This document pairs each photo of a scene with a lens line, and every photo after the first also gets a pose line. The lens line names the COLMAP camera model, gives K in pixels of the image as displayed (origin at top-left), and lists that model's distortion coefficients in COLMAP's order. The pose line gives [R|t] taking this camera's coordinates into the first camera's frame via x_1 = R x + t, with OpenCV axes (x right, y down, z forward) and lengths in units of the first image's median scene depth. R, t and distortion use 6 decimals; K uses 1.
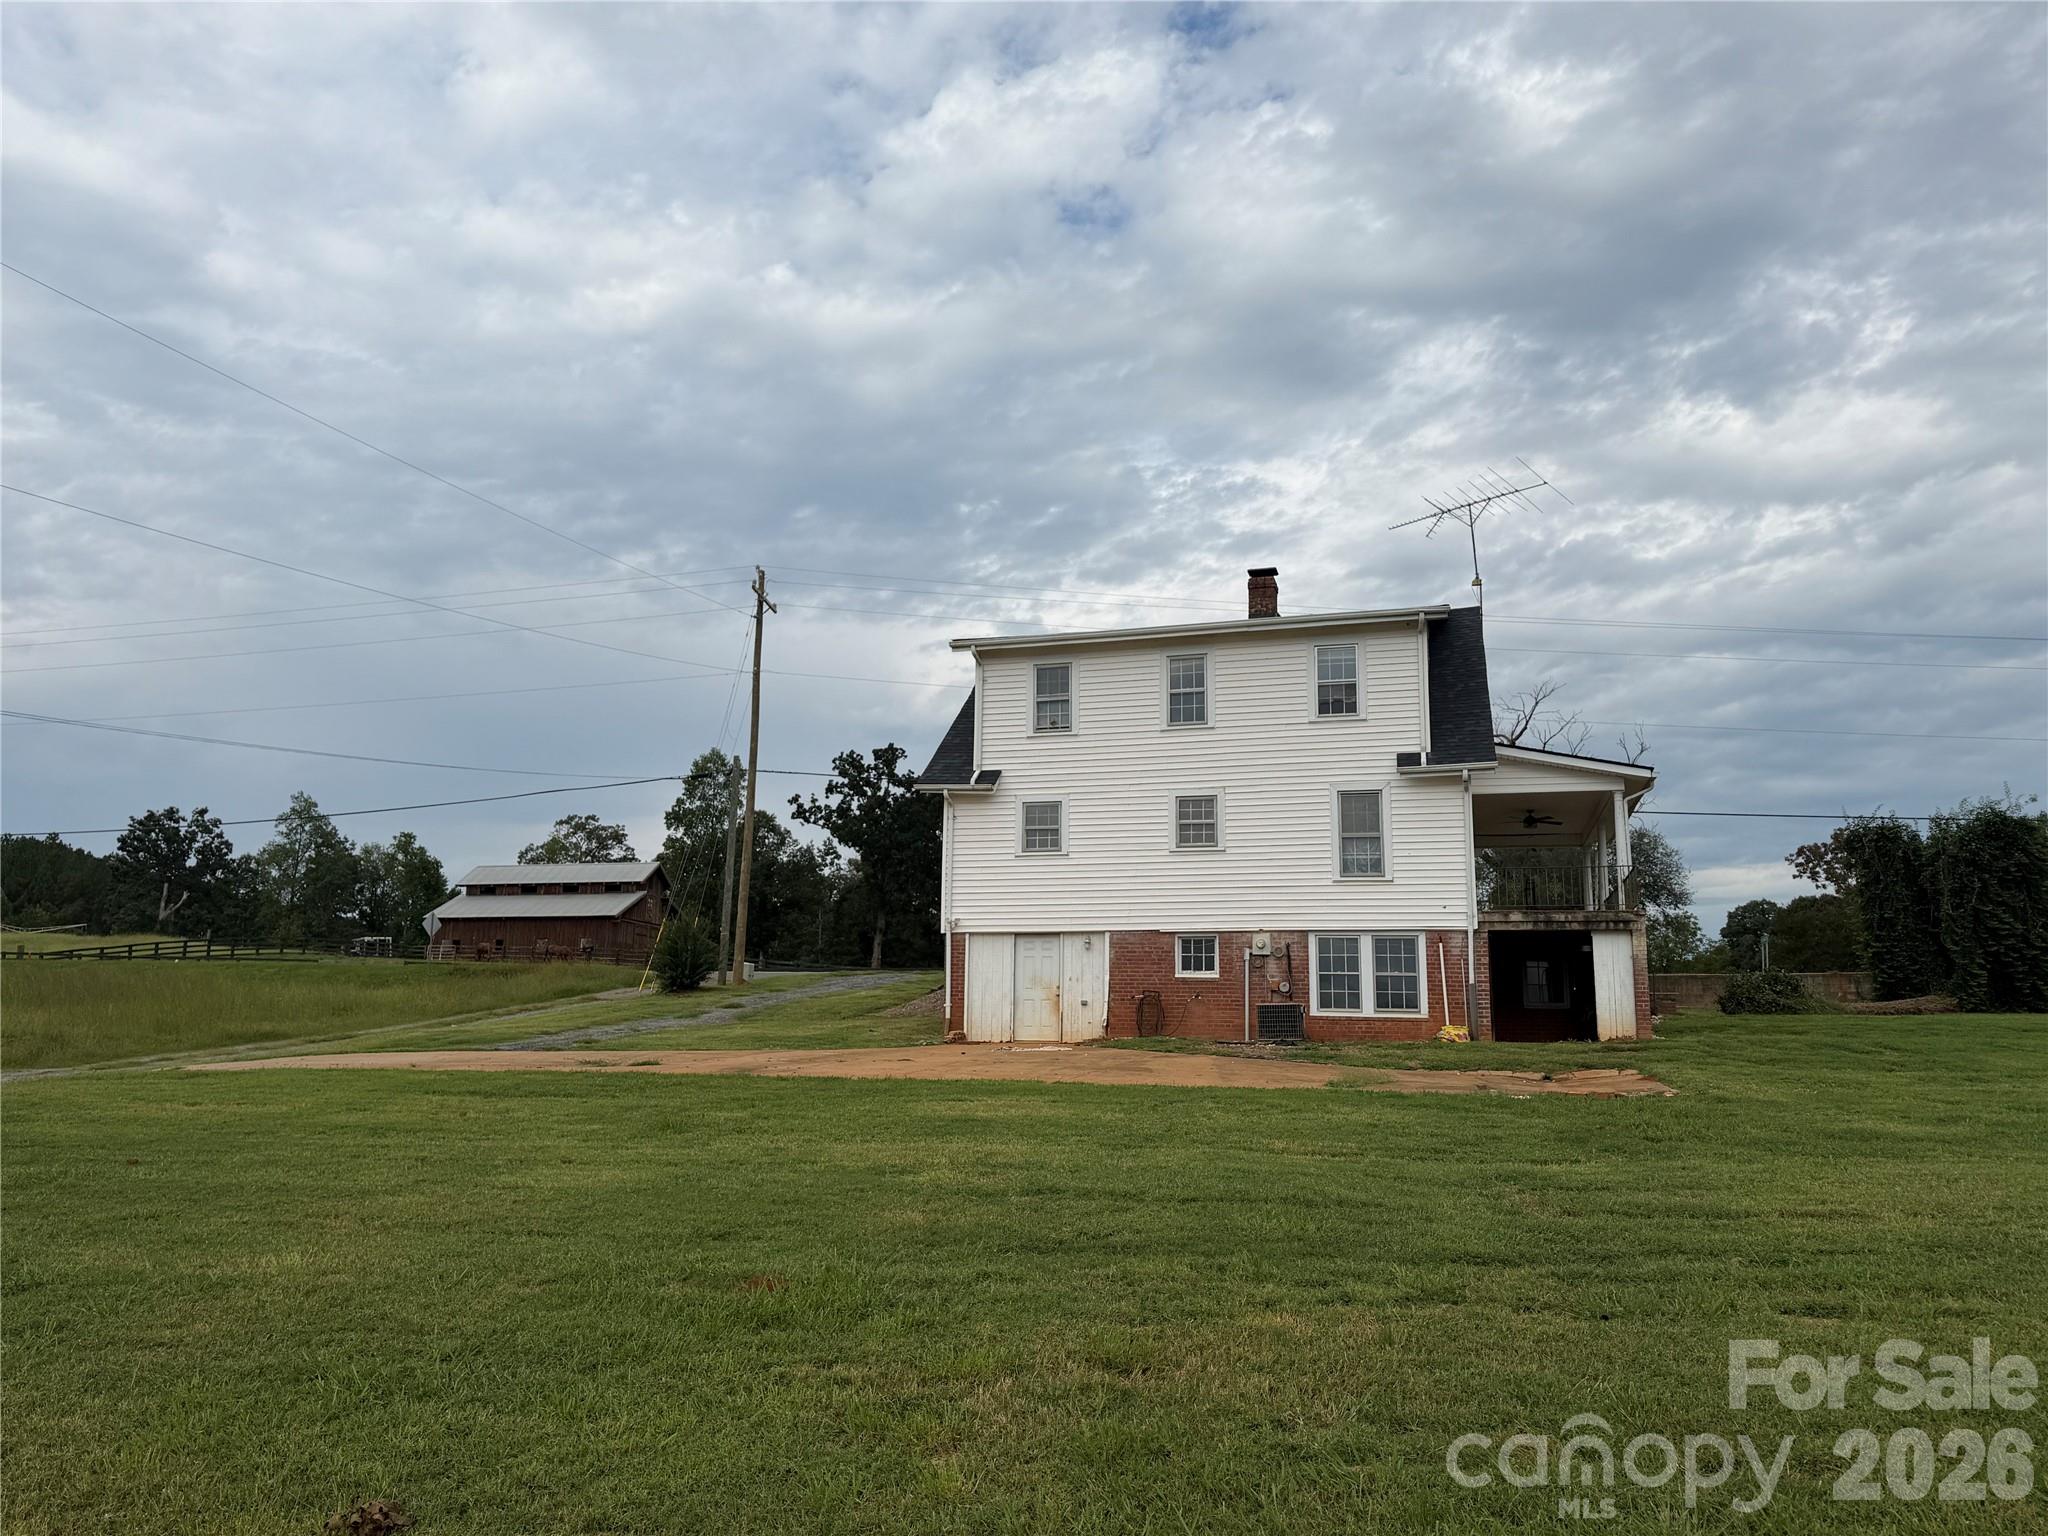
lens RADIAL K [[1574.6, 0, 1024.0], [0, 1574.6, 768.0], [0, 0, 1]] dist [-0.025614, -0.005627]
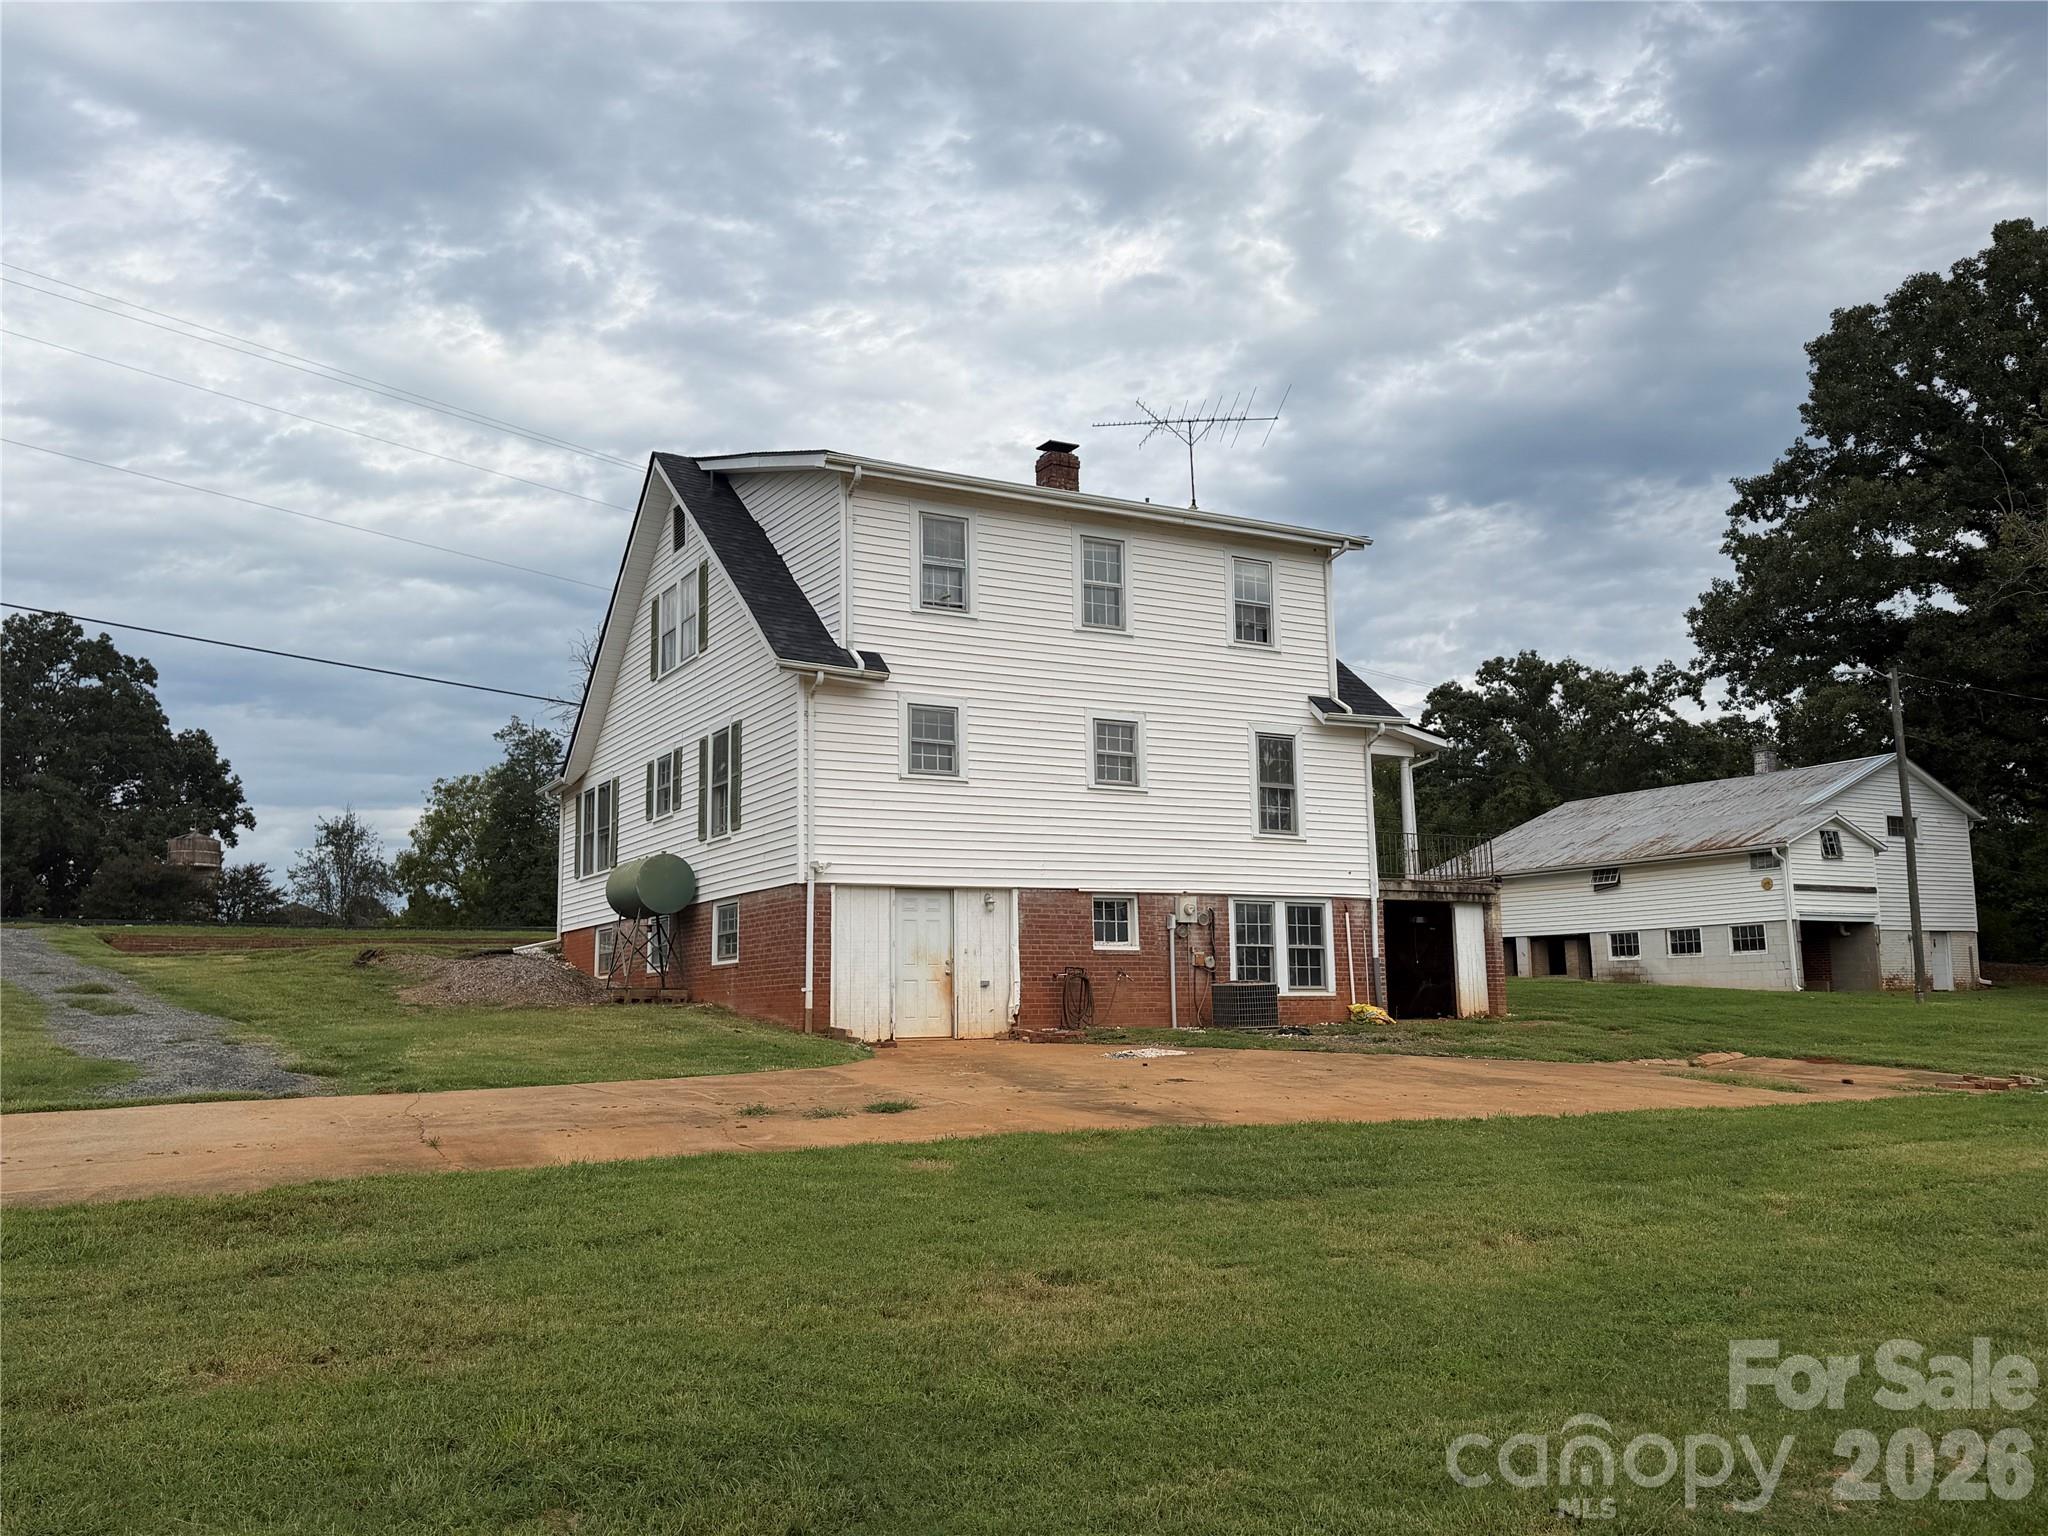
lens RADIAL K [[1674.0, 0, 1024.0], [0, 1674.0, 768.0], [0, 0, 1]] dist [0.009382, -0.004732]
pose [[0.670754, 0.076737, 0.737699, -0.524394], [-0.107479, 0.994191, -0.005692, 0.050080], [-0.733851, -0.075470, 0.675106, 0.455214]]
